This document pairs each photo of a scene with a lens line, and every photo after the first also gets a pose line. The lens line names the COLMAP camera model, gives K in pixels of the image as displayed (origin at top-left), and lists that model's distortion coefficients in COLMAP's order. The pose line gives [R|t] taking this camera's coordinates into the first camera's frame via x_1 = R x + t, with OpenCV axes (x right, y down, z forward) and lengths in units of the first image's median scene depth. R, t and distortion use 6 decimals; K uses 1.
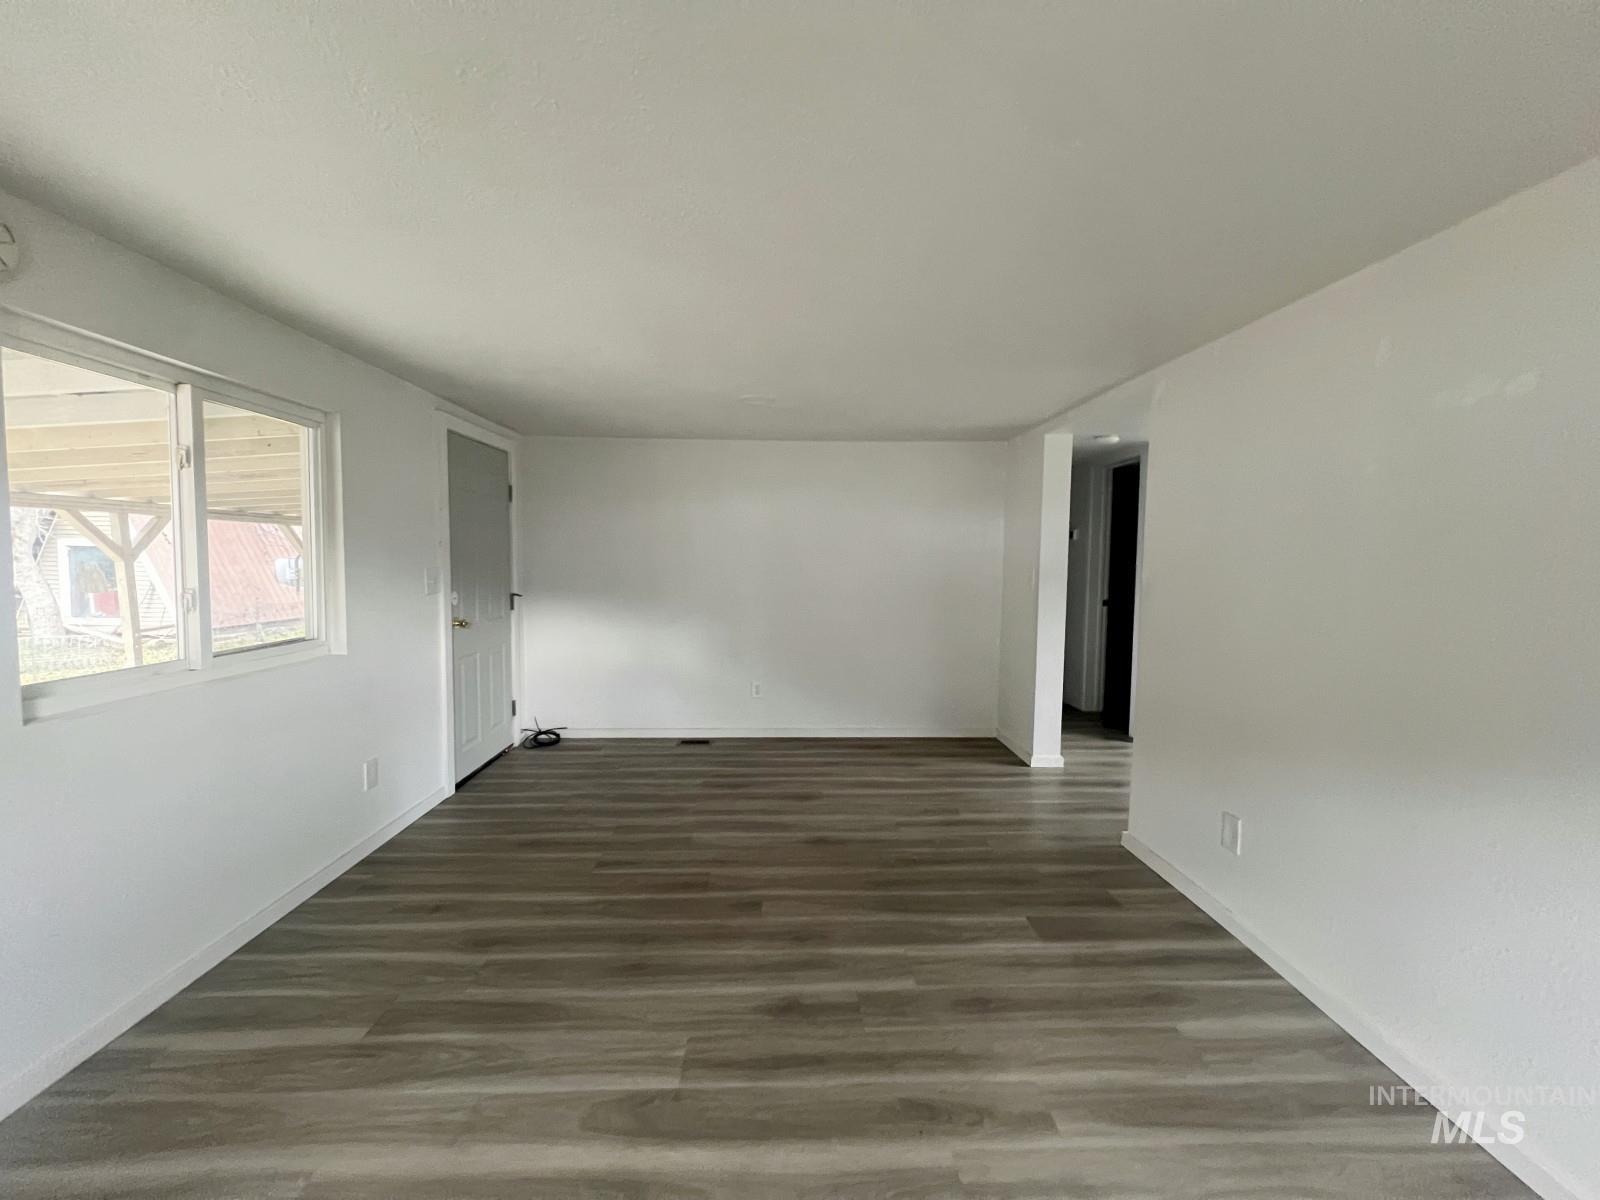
lens RADIAL K [[641.6, 0, 798.8], [0, 641.6, 595.3], [0, 0, 1]] dist [0.000580, 0.000185]
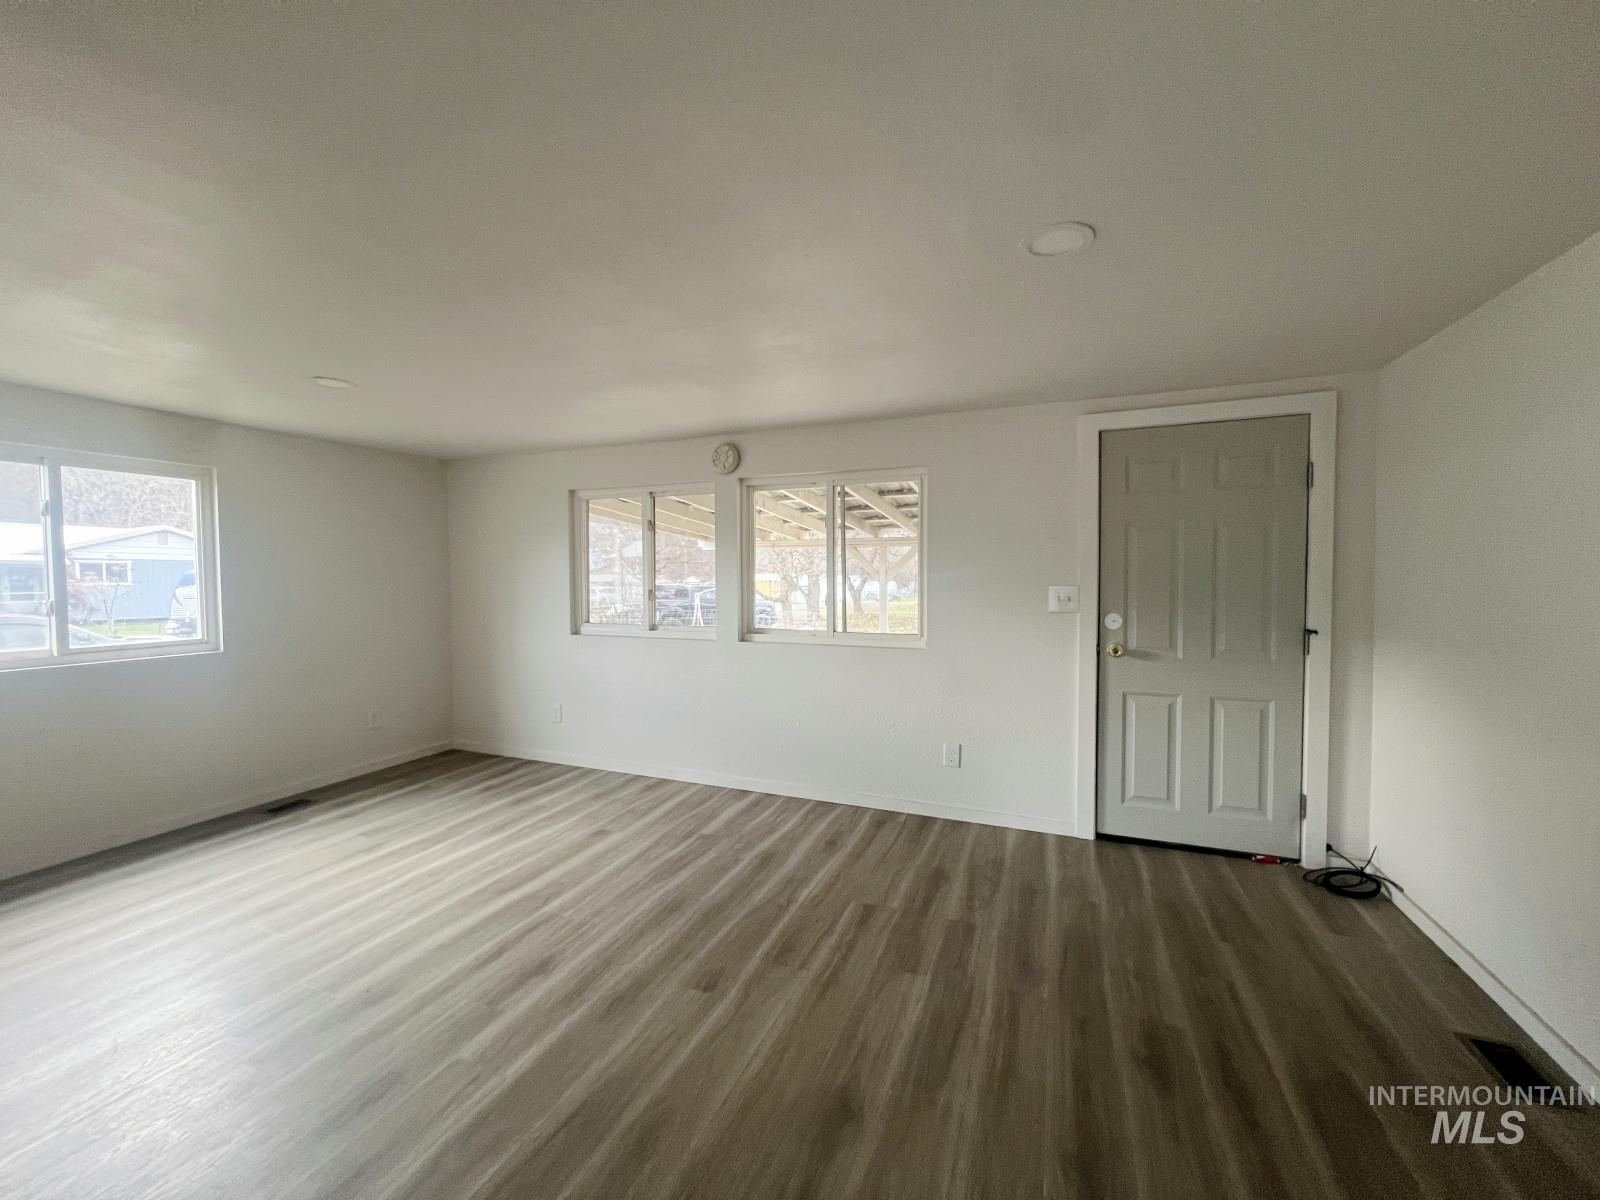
lens RADIAL K [[637.9, 0, 793.3], [0, 637.9, 597.0], [0, 0, 1]] dist [-0.002822, 0.000246]
pose [[-0.417824, 0.018804, -0.908333, 0.678865], [-0.056512, 0.997312, 0.046640, -0.069328], [0.906769, 0.070819, -0.415638, 1.533923]]
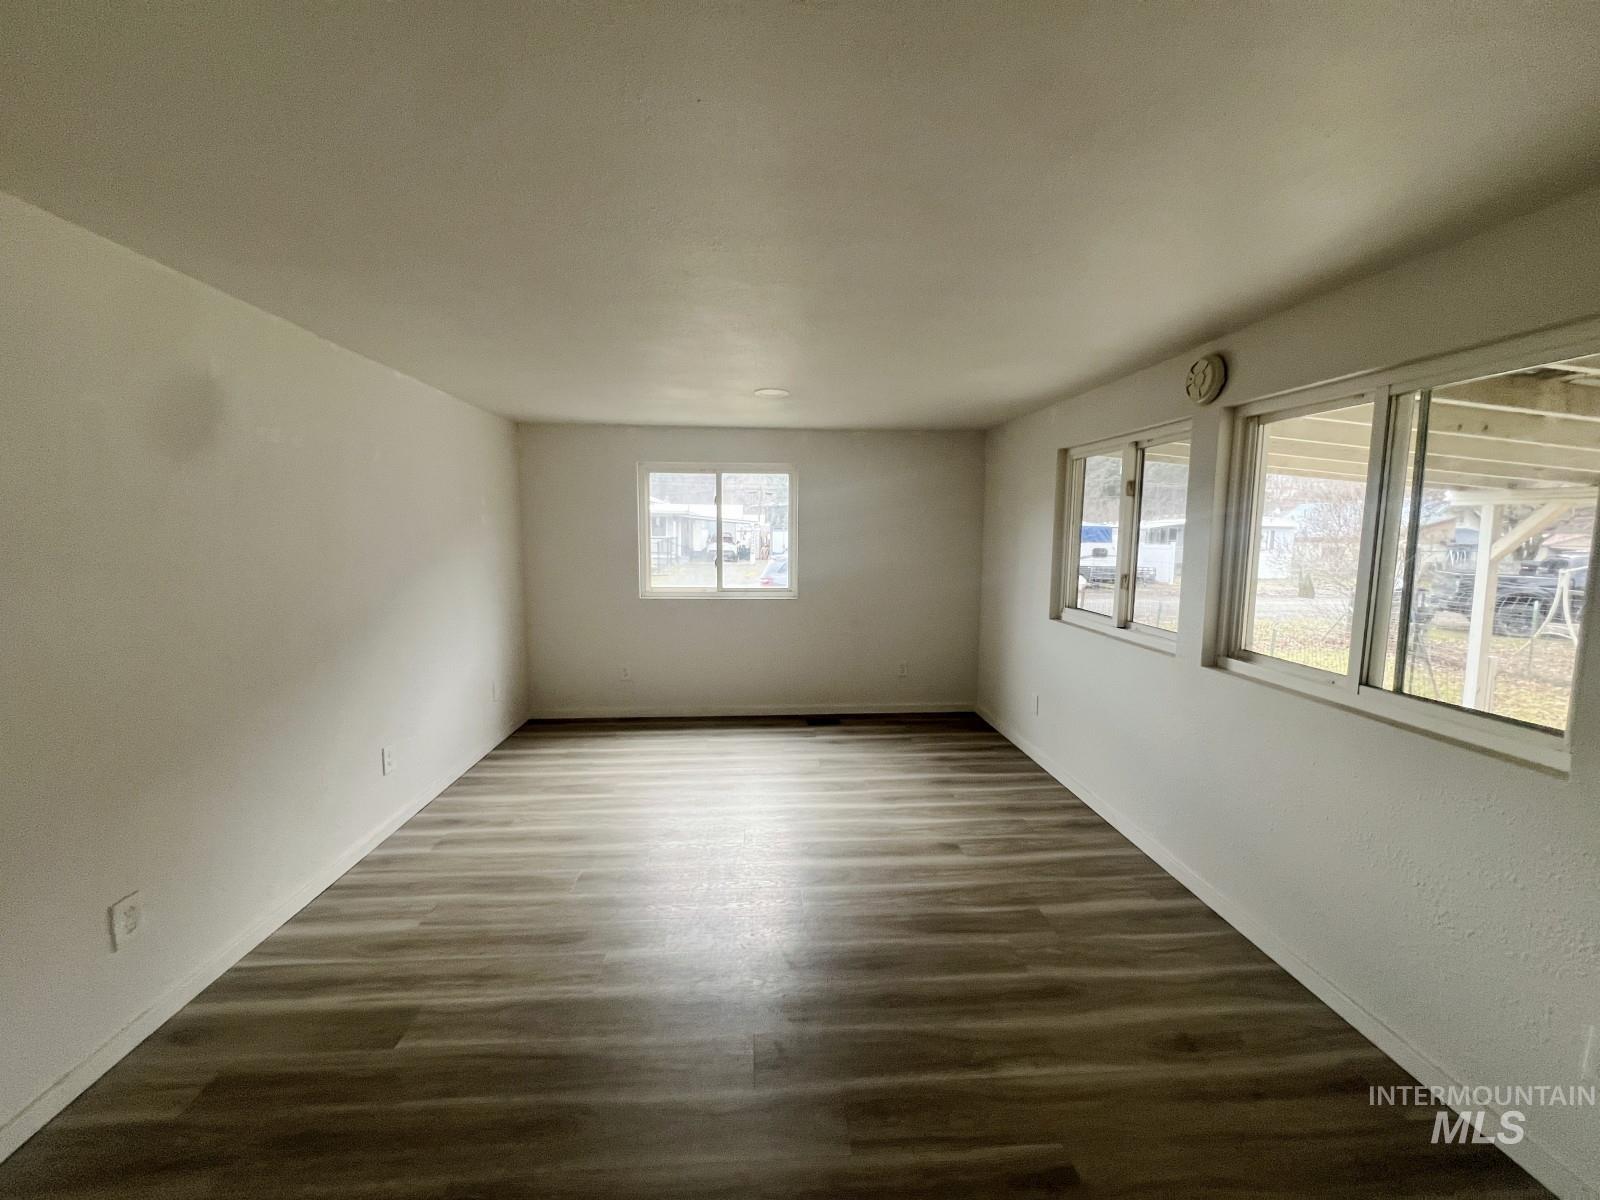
lens RADIAL K [[637.9, 0, 797.9], [0, 637.9, 597.6], [0, 0, 1]] dist [-0.002822, 0.000246]
pose [[-0.999101, -0.017417, -0.038658, -0.075302], [-0.023721, 0.985308, 0.169133, -0.150603], [0.035144, 0.169898, -0.984835, 1.745506]]
